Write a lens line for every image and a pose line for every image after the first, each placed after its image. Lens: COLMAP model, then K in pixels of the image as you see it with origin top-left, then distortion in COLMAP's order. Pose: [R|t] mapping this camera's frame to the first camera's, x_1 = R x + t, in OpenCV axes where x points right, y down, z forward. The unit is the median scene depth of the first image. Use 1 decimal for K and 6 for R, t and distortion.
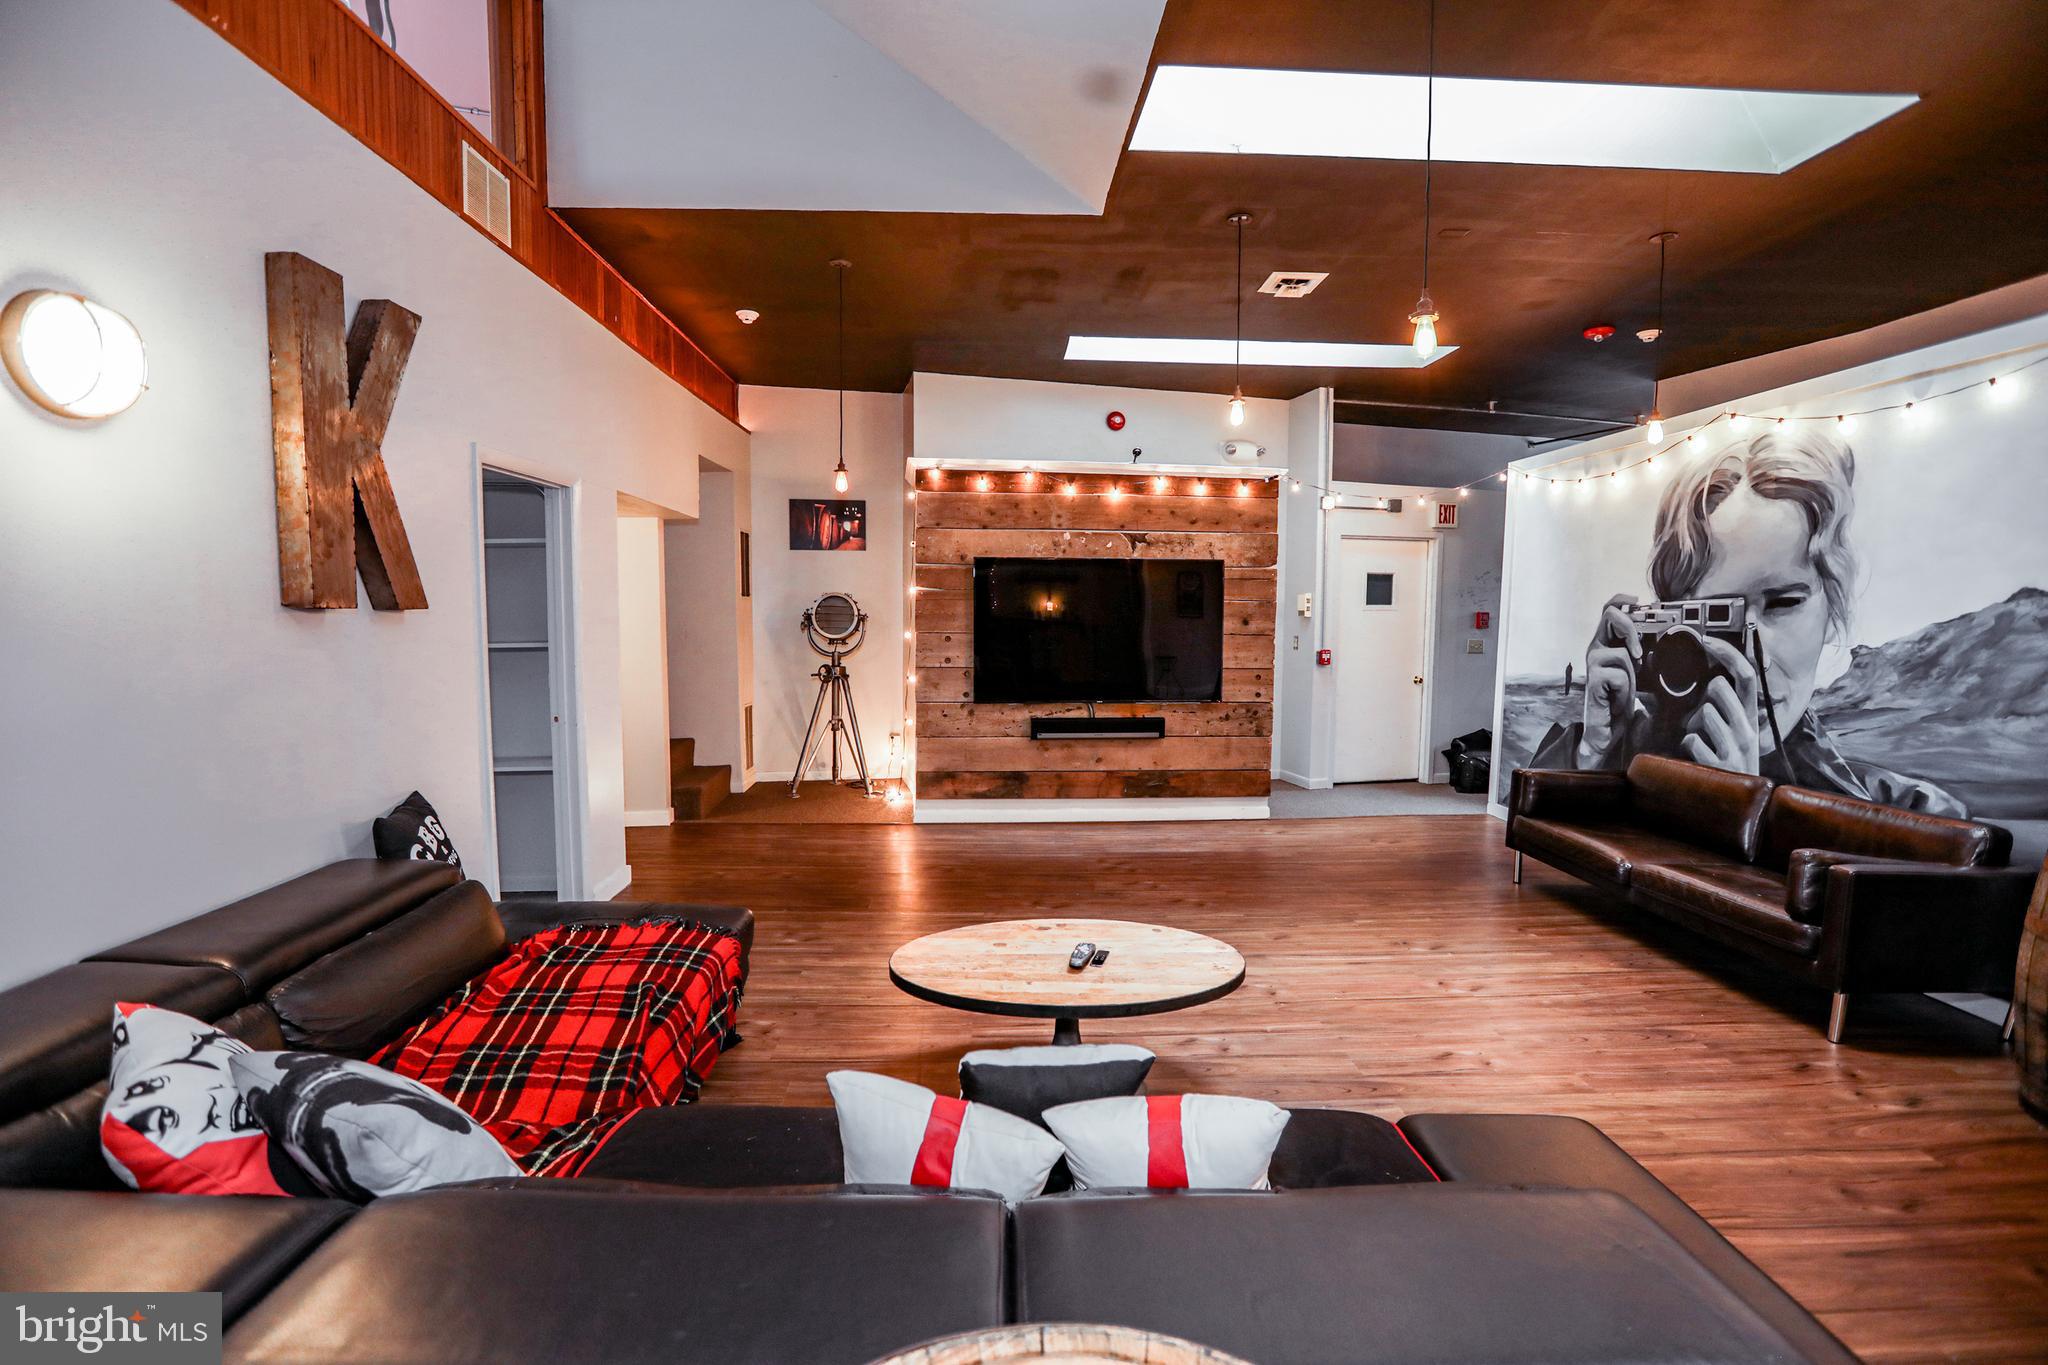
lens RADIAL K [[929.4, 0, 1020.0], [0, 929.4, 683.7], [0, 0, 1]] dist [-0.051813, 0.015931]
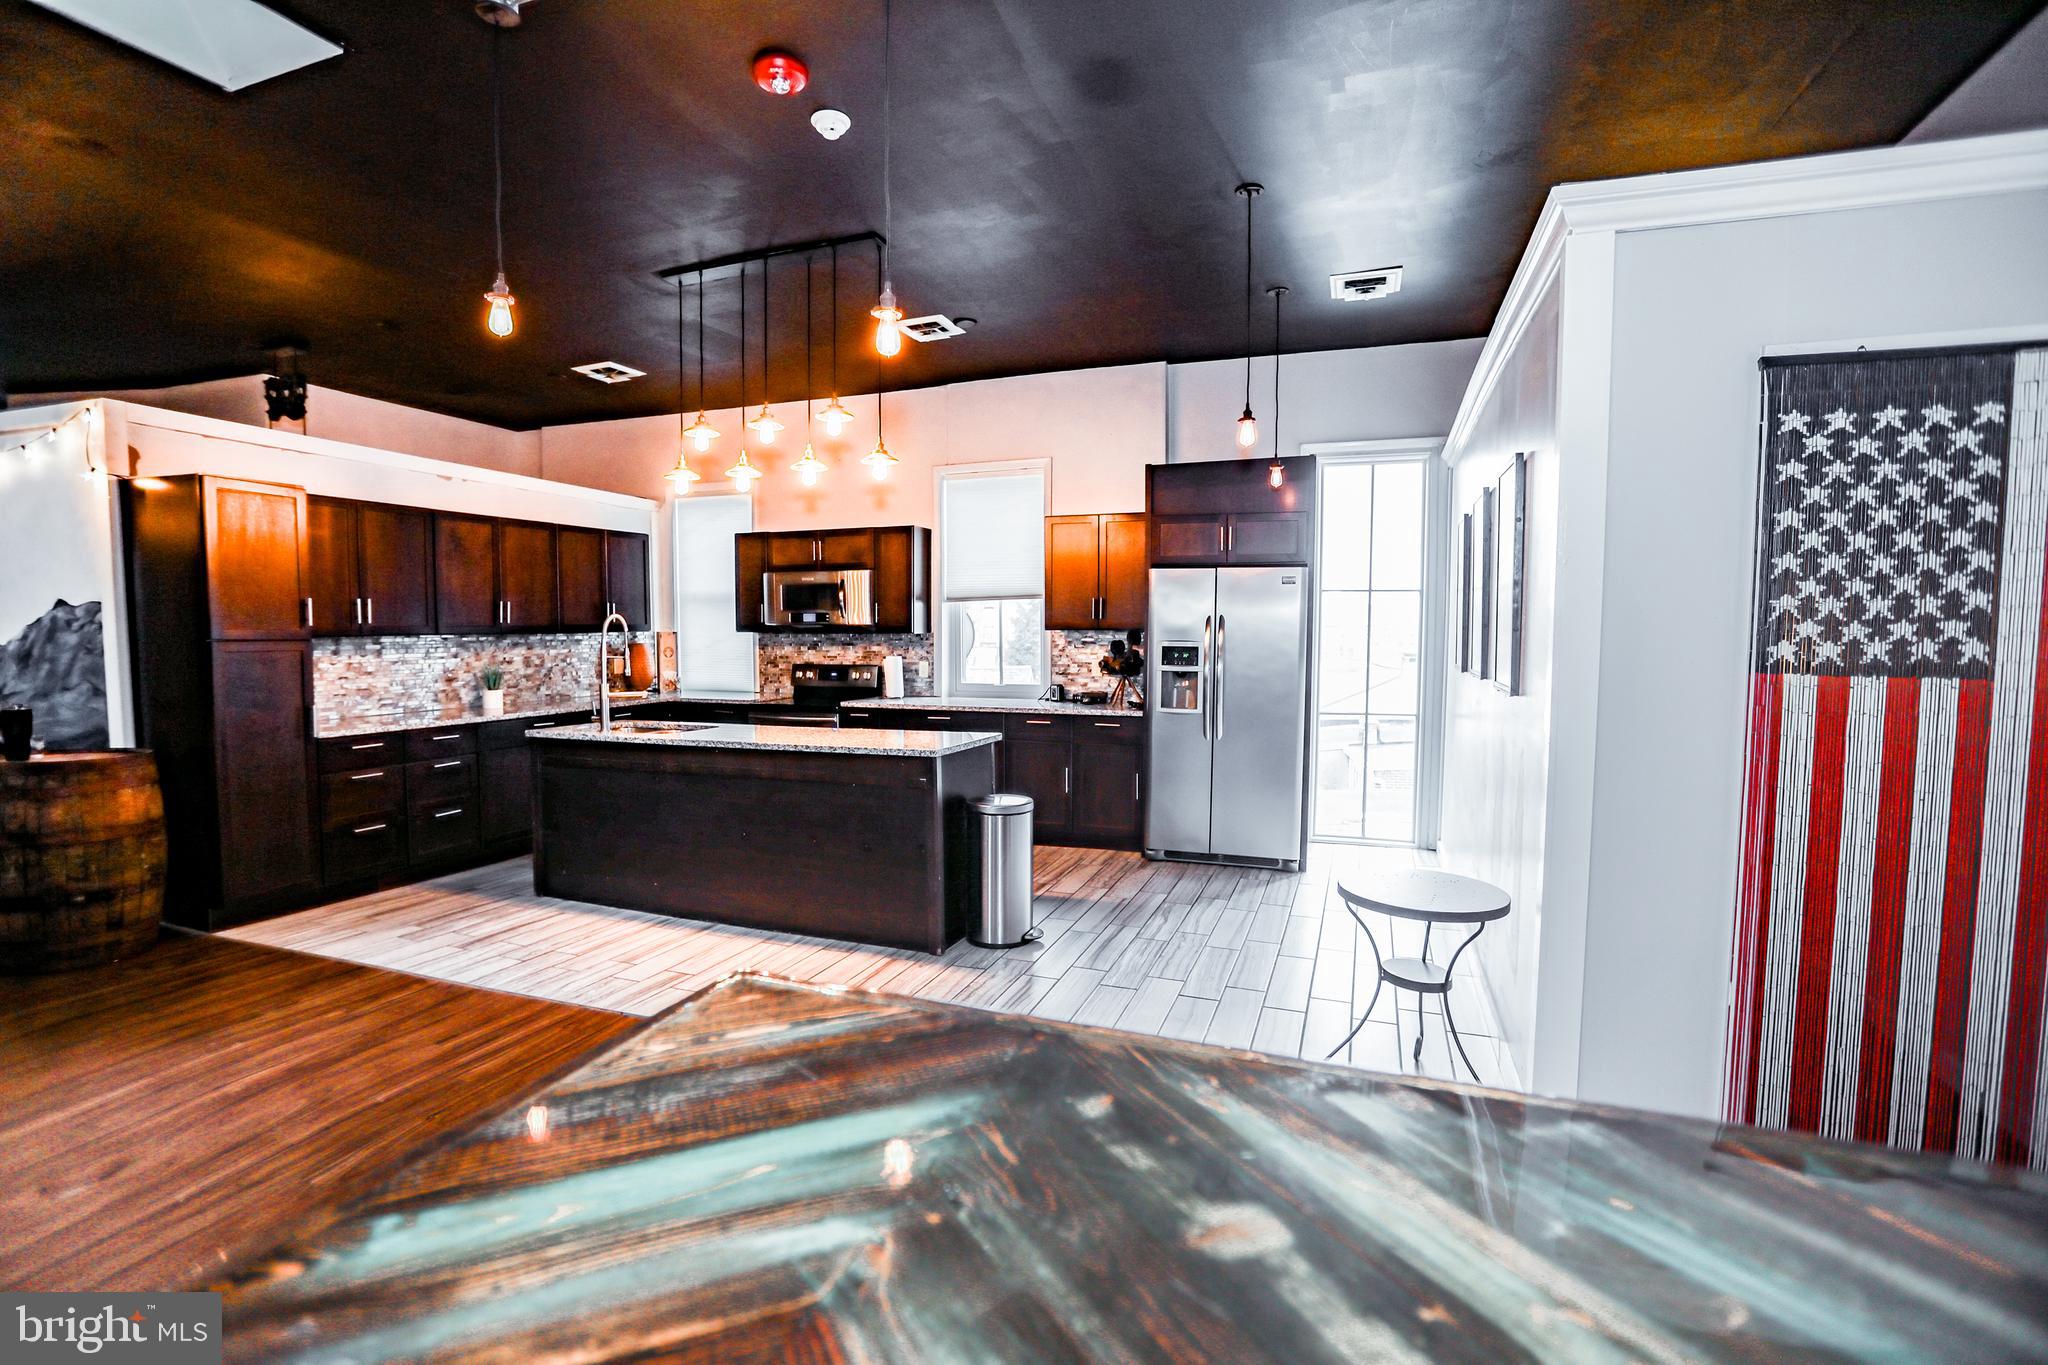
lens RADIAL K [[929.4, 0, 1020.0], [0, 929.4, 683.7], [0, 0, 1]] dist [-0.051813, 0.015931]
pose [[0.392219, -0.059172, 0.917967, 0.413101], [0.071483, 0.996872, 0.033716, 0.084577], [-0.917090, 0.052395, 0.395222, -0.921741]]
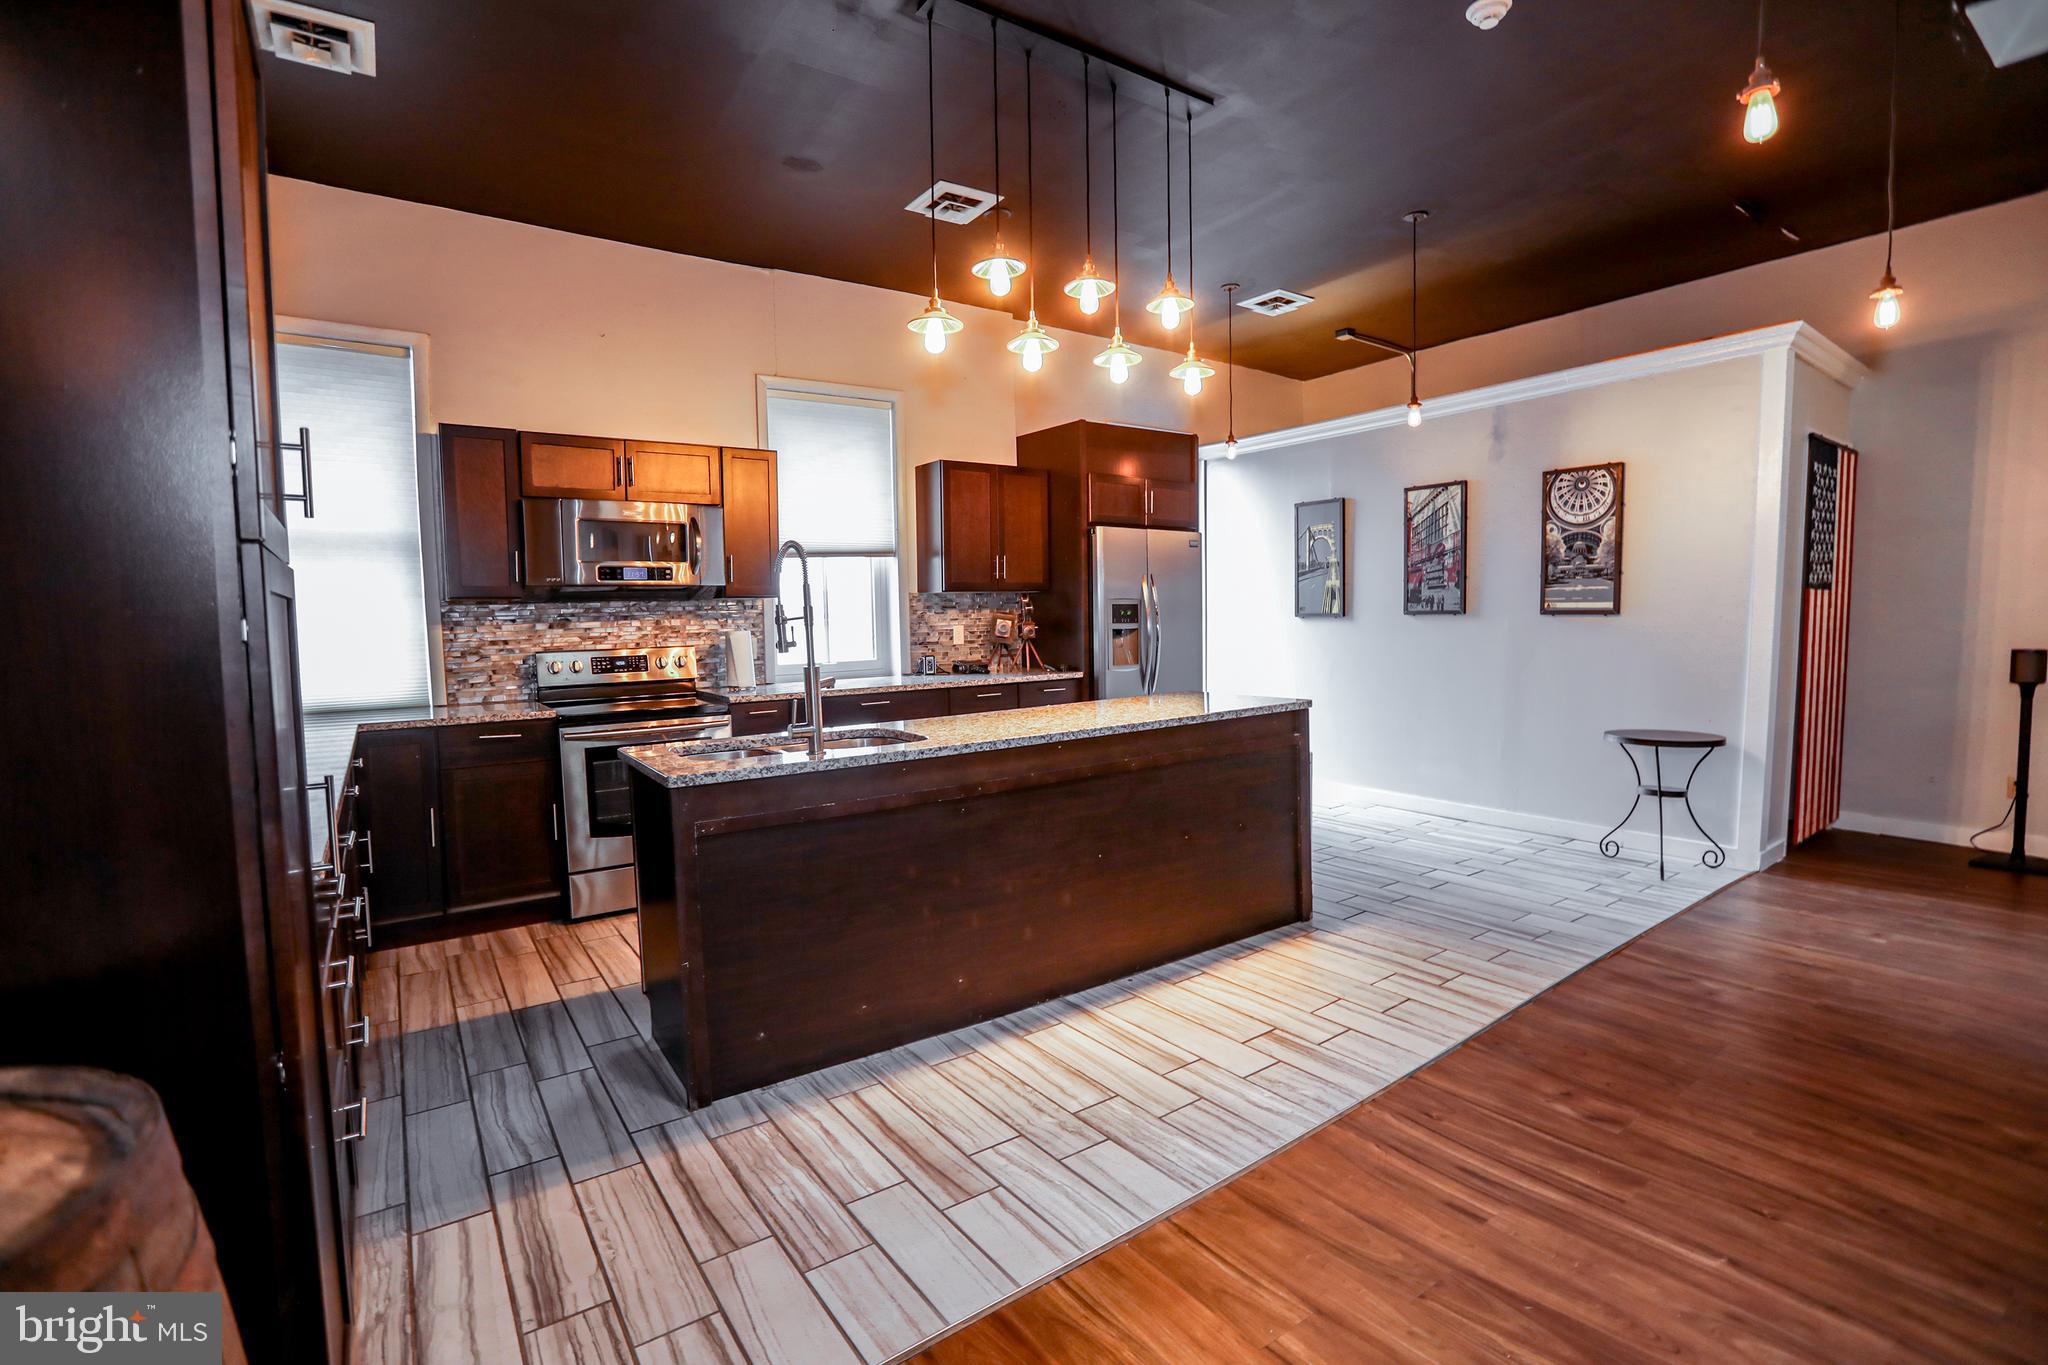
lens RADIAL K [[929.4, 0, 1020.0], [0, 929.4, 683.7], [0, 0, 1]] dist [-0.051813, 0.015931]
pose [[-0.534793, -0.055919, 0.843131, 0.727095], [0.083694, 0.989396, 0.118706, 0.018605], [-0.840828, 0.134048, -0.524442, 0.585608]]
